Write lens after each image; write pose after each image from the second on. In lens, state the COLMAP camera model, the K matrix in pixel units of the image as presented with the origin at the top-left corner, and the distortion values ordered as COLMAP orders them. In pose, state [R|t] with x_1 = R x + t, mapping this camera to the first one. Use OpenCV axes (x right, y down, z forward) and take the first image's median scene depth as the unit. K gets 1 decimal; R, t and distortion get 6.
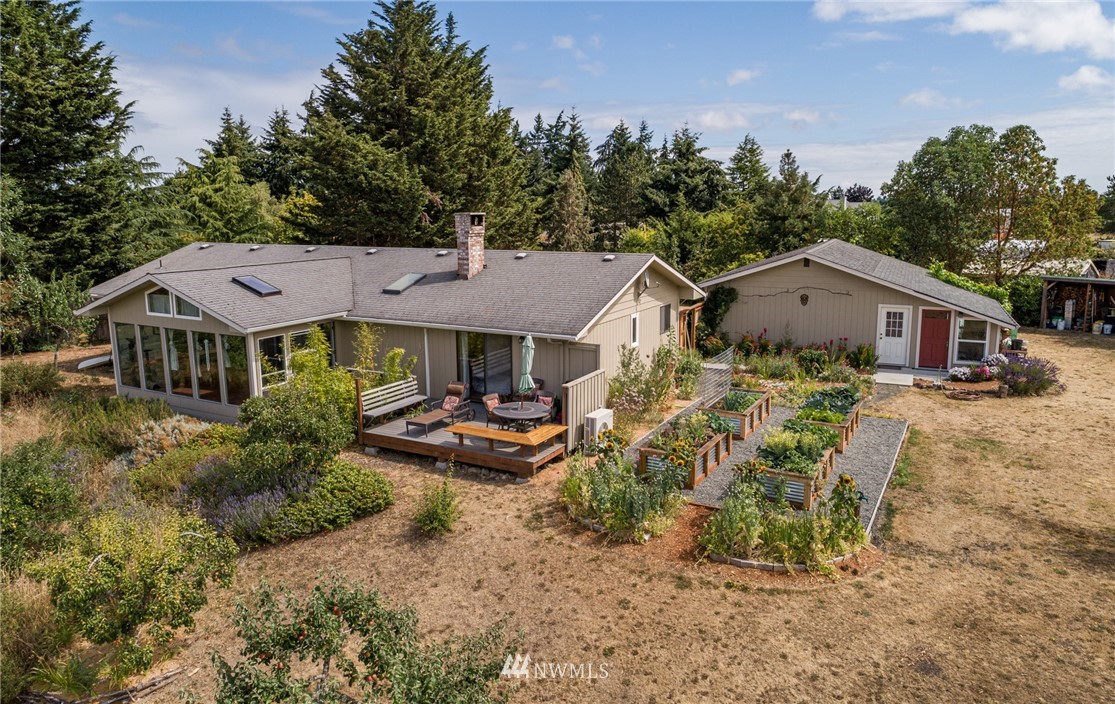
lens RADIAL K [[735.7, 0, 557.1], [0, 735.7, 344.2], [0, 0, 1]] dist [0.004970, 0.002420]
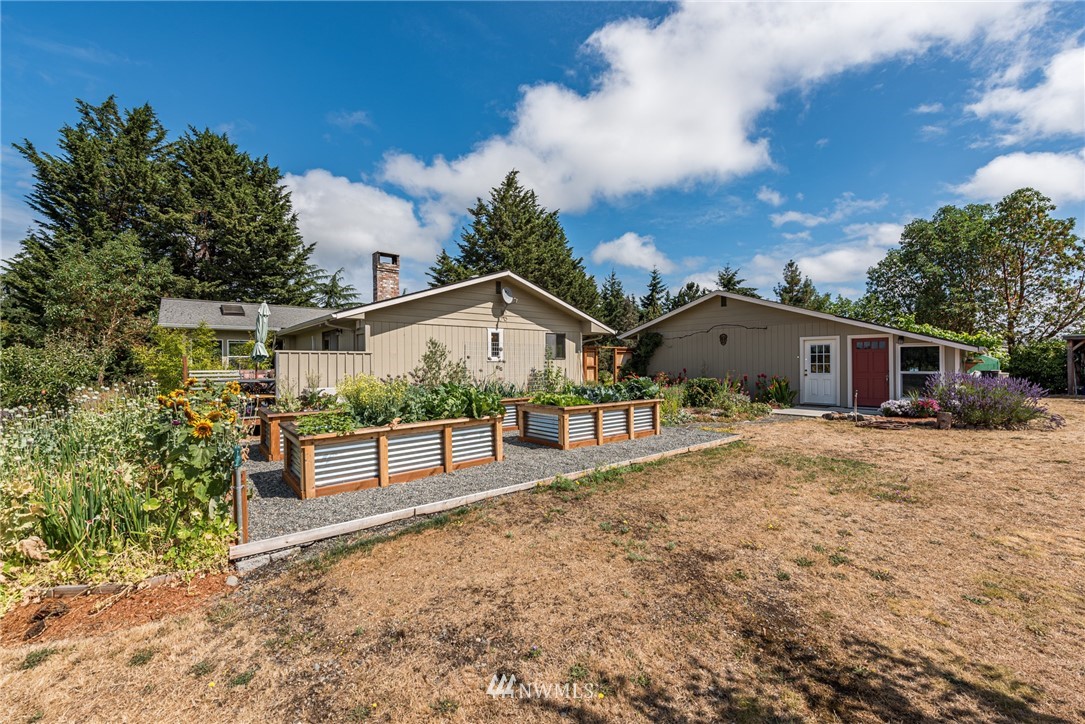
lens RADIAL K [[430.0, 0, 542.6], [0, 430.0, 370.1], [0, 0, 1]] dist [-0.002302, -0.002165]
pose [[0.932533, 0.009366, -0.360963, 0.339141], [-0.067875, 0.986390, -0.149757, 0.090456], [0.354648, 0.164154, 0.920477, 0.408543]]
